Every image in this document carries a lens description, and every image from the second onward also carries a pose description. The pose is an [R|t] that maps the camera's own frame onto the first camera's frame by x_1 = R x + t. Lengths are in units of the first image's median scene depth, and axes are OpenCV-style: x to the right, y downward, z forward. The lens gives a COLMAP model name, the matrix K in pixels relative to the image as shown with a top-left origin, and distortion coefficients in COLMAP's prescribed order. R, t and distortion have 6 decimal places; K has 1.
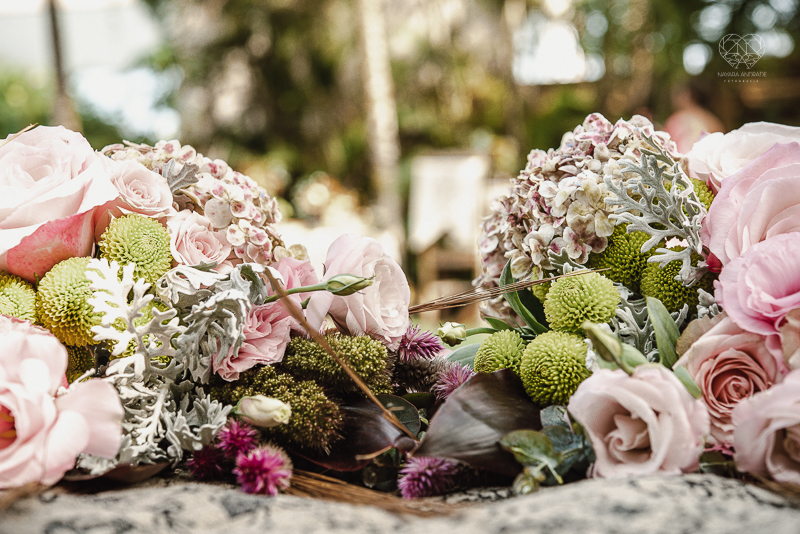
lens RADIAL K [[1357.6, 0, 399.8], [0, 1357.6, 293.9], [0, 0, 1]] dist [-0.021642, 0.091592]
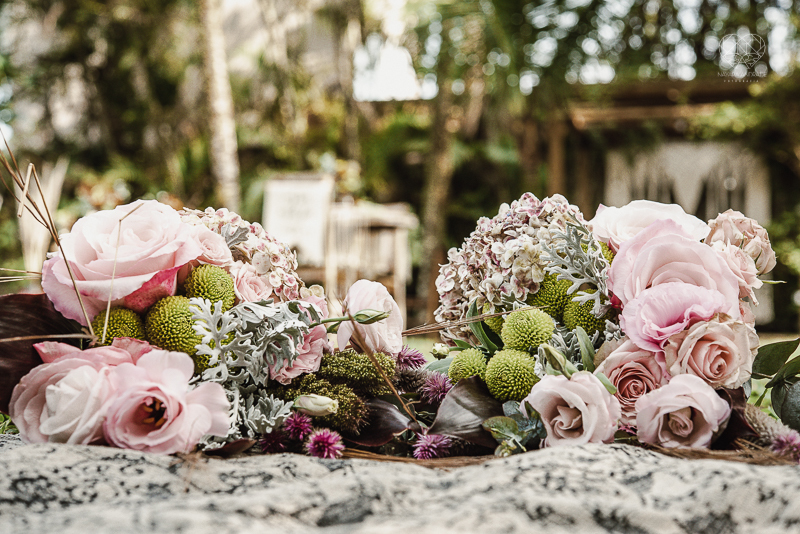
lens RADIAL K [[1379.2, 0, 400.0], [0, 1379.2, 267.0], [0, 0, 1]] dist [-0.036483, 0.007227]
pose [[0.991630, 0.008016, 0.128862, -0.186095], [-0.004203, 0.999546, -0.029829, -0.015314], [-0.129043, 0.029038, 0.991214, -0.426743]]
